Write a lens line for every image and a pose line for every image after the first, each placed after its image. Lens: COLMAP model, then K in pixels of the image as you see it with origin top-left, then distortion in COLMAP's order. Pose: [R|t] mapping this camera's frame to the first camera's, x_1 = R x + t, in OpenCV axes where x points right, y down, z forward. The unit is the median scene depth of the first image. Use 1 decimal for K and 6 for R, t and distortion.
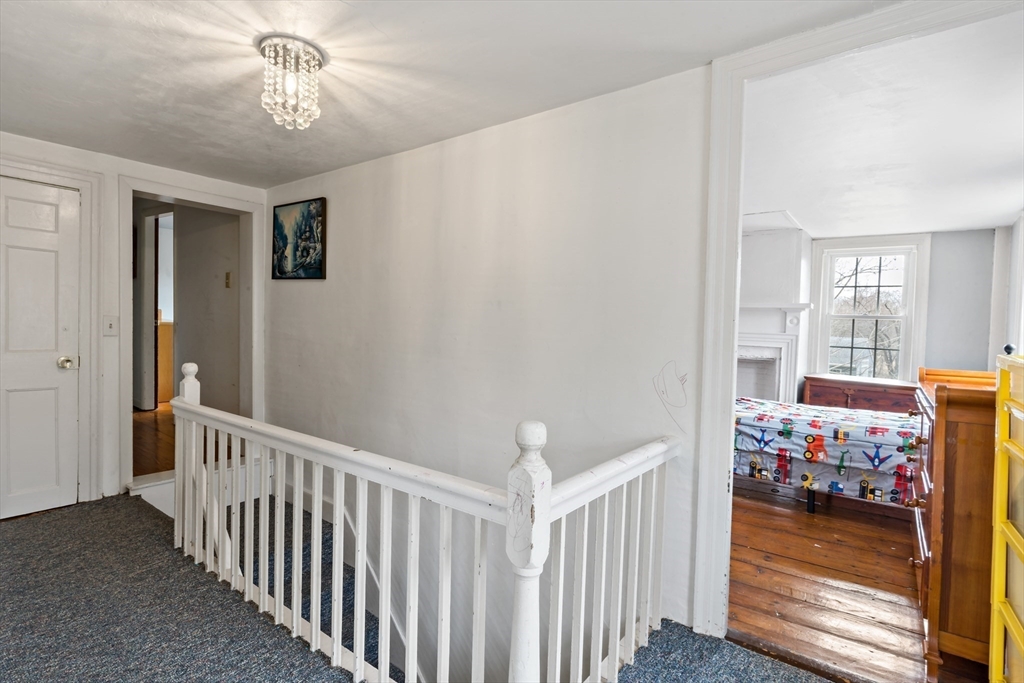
lens RADIAL K [[516.9, 0, 513.7], [0, 516.9, 342.5], [0, 0, 1]] dist [-0.006231, -0.000868]
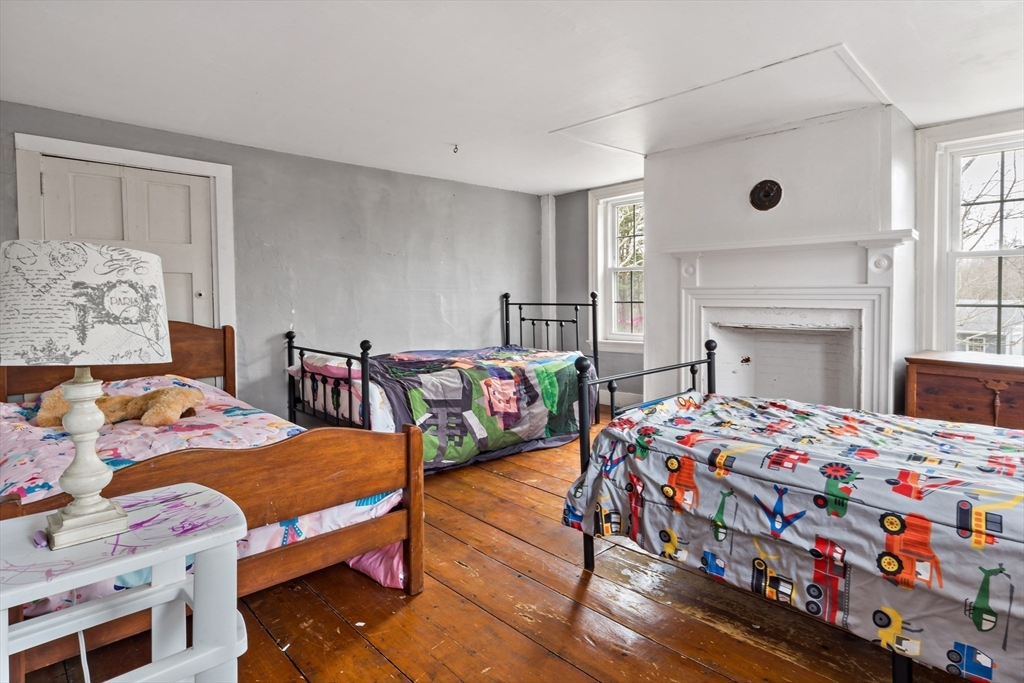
lens RADIAL K [[545.5, 0, 483.1], [0, 545.5, 311.9], [0, 0, 1]] dist [-0.002905, -0.000482]
pose [[0.983824, -0.032261, -0.176209, 0.324166], [0.029823, 0.999420, -0.016466, 0.016620], [0.176638, 0.010945, 0.984215, 0.497656]]
